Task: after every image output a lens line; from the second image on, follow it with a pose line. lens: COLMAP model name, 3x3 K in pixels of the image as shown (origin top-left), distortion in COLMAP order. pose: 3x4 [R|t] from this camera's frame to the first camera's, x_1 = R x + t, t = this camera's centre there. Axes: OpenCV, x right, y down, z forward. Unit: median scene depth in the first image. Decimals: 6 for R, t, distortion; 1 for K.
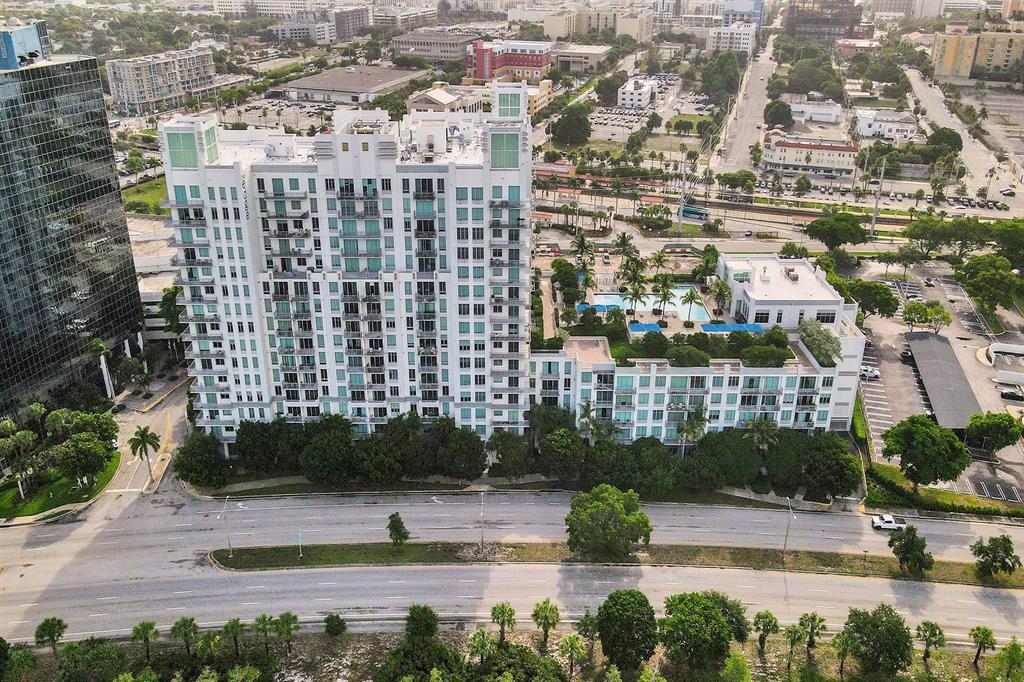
lens RADIAL K [[770.9, 0, 508.3], [0, 770.9, 340.5], [0, 0, 1]] dist [0.023814, 0.008976]
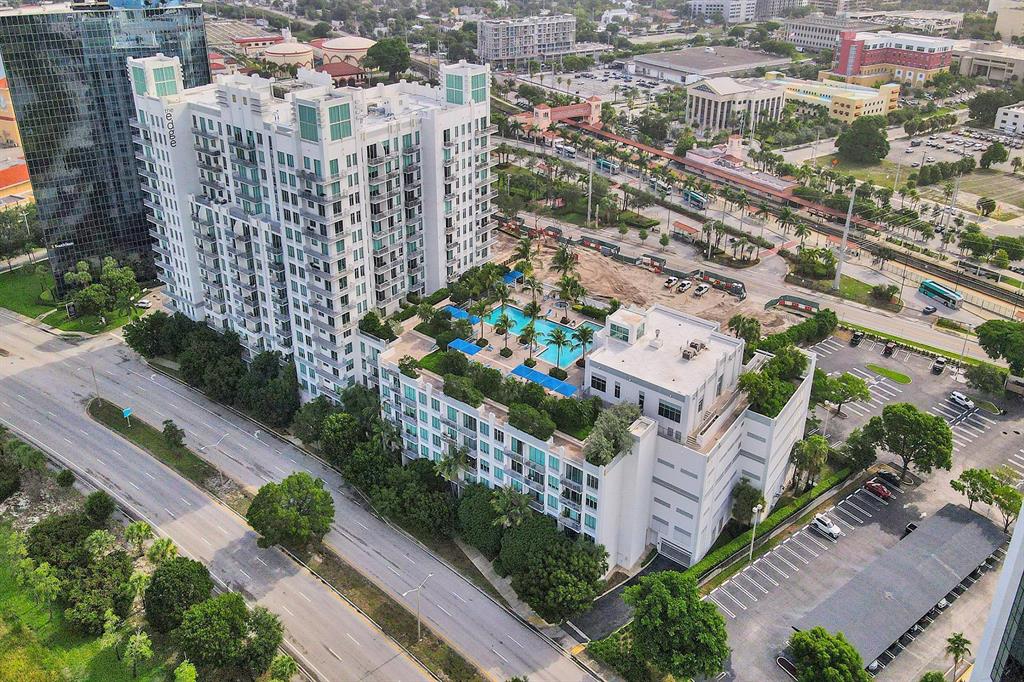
lens RADIAL K [[761.9, 0, 470.8], [0, 761.9, 325.0], [0, 0, 1]] dist [0.031520, -0.013871]
pose [[0.774584, 0.304616, -0.554282, 0.706450], [-0.295870, 0.949089, 0.108125, -0.147583], [0.559000, 0.080244, 0.825276, 0.278101]]
